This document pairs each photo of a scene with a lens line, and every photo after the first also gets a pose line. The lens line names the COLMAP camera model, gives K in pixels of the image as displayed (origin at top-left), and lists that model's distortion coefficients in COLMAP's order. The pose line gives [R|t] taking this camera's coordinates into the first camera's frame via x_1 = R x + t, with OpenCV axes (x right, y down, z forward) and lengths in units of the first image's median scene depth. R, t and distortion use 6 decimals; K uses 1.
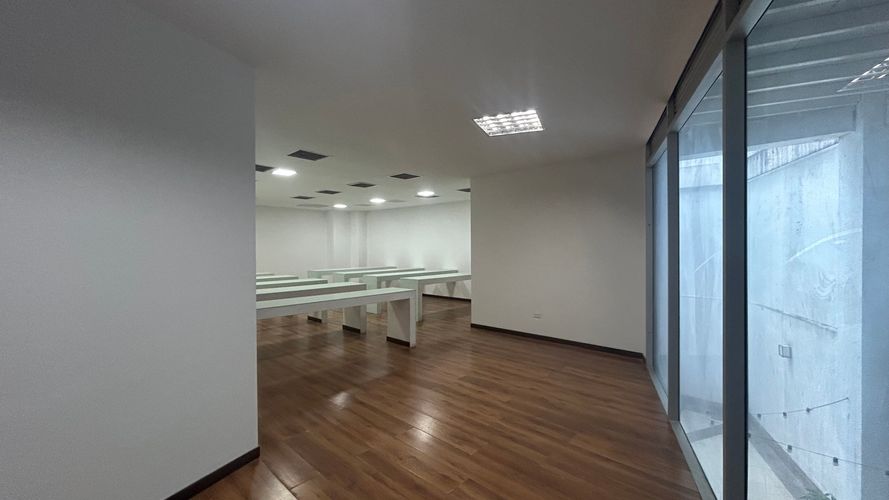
lens RADIAL K [[361.1, 0, 445.7], [0, 361.1, 250.5], [0, 0, 1]] dist [-0.000213, -0.000560]
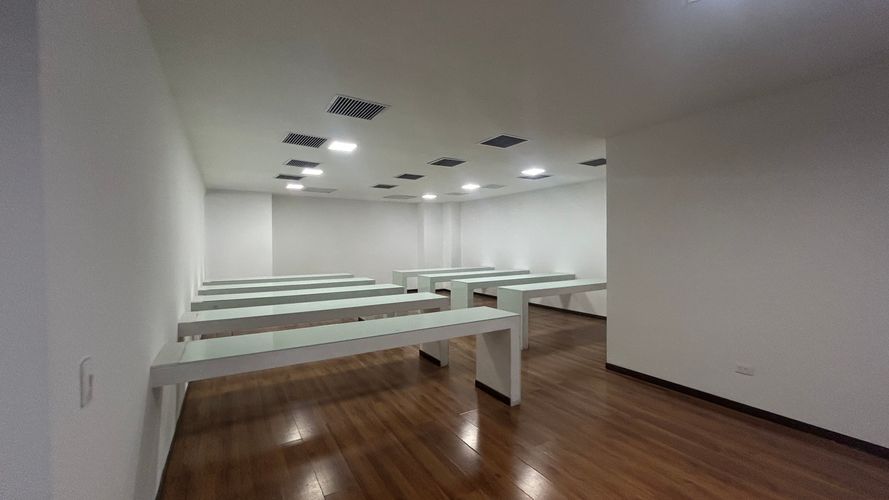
lens RADIAL K [[361.1, 0, 447.5], [0, 361.1, 247.6], [0, 0, 1]] dist [-0.000213, -0.000560]
pose [[0.962752, 0.000992, -0.270383, -0.022214], [-0.000277, 0.999996, 0.002684, -0.005096], [0.270385, -0.002509, 0.962749, 0.230658]]
